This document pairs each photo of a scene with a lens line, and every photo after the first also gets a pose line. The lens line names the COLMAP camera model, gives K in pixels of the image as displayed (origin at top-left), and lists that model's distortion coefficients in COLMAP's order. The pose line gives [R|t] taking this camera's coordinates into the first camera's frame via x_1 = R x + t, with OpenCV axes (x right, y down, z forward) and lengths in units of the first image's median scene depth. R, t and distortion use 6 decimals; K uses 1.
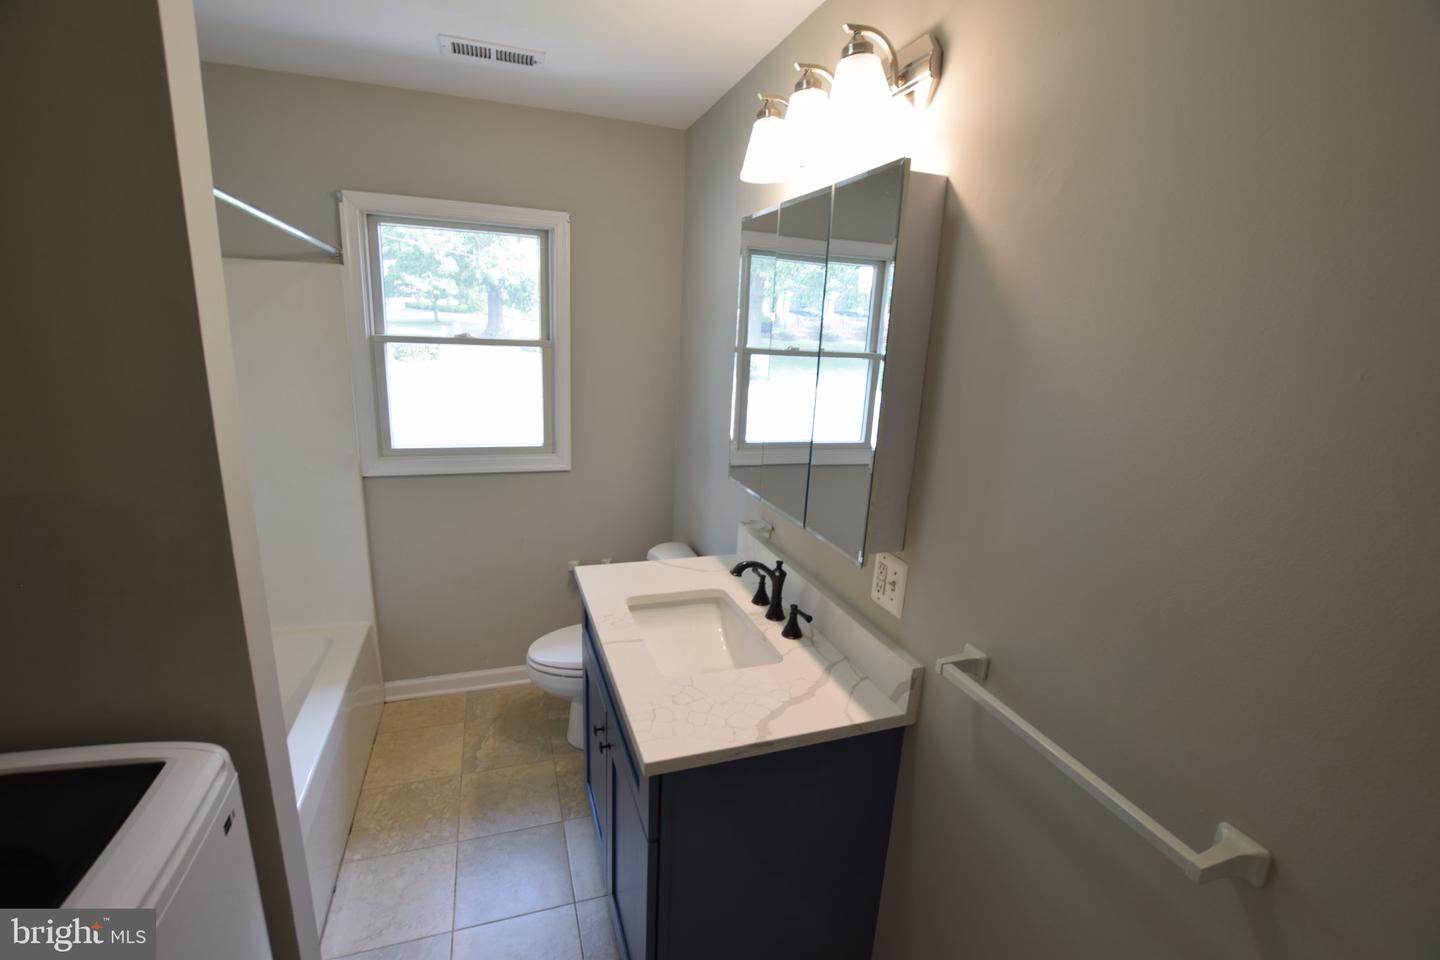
lens RADIAL K [[635.9, 0, 722.7], [0, 635.9, 487.5], [0, 0, 1]] dist [-0.036550, 0.007534]
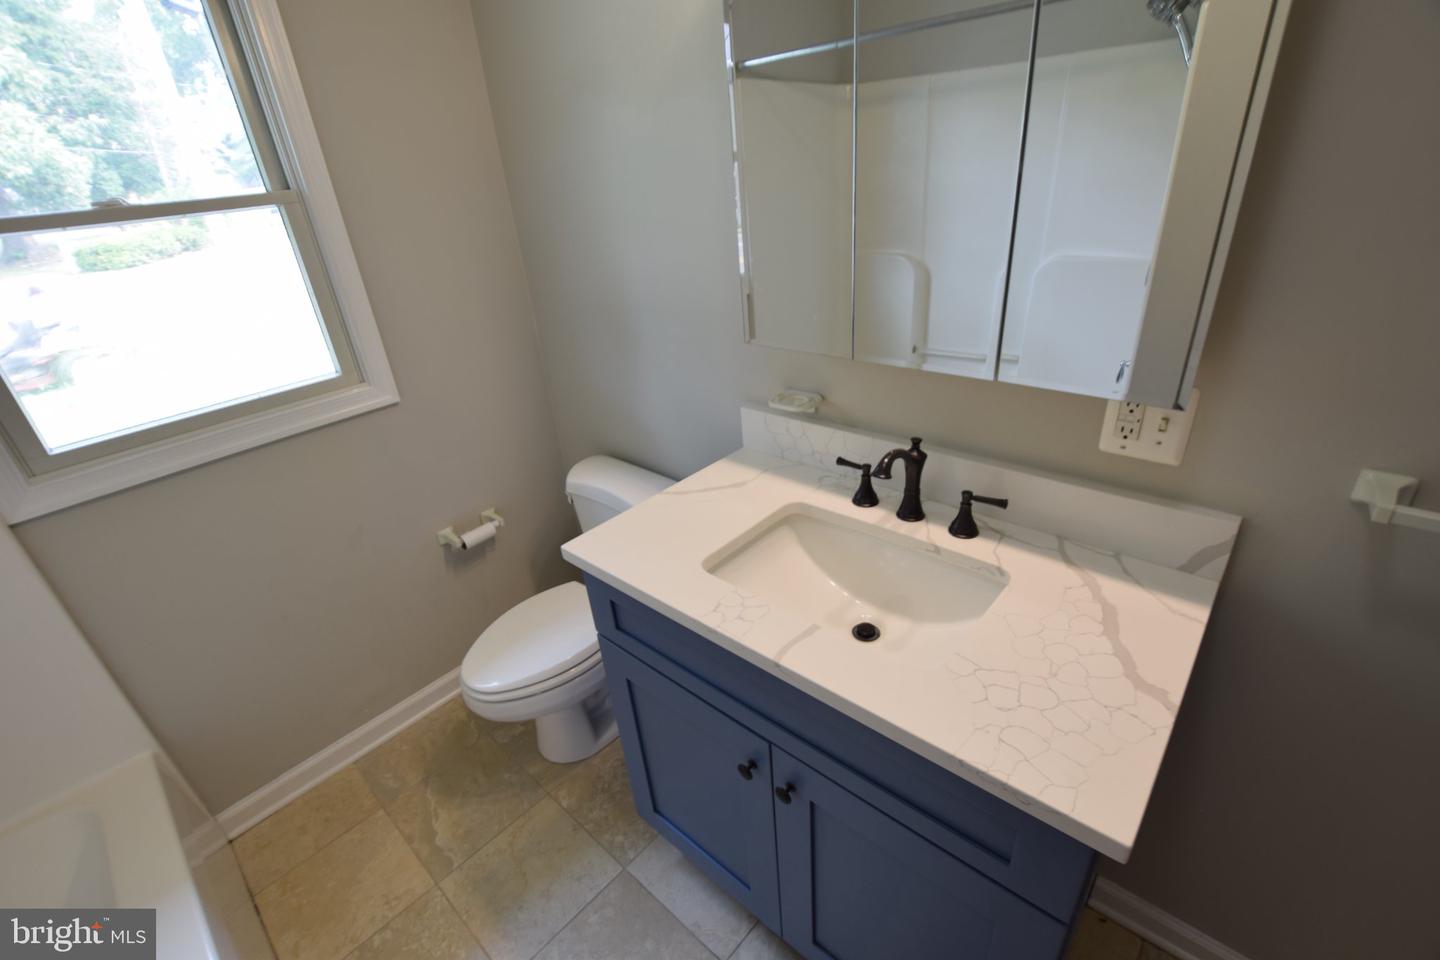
lens RADIAL K [[635.9, 0, 722.4], [0, 635.9, 488.5], [0, 0, 1]] dist [-0.036550, 0.007534]
pose [[0.872348, -0.322516, 0.367412, -0.275181], [0.232710, 0.934862, 0.268103, -0.049897], [-0.429947, -0.148379, 0.890578, 0.359008]]
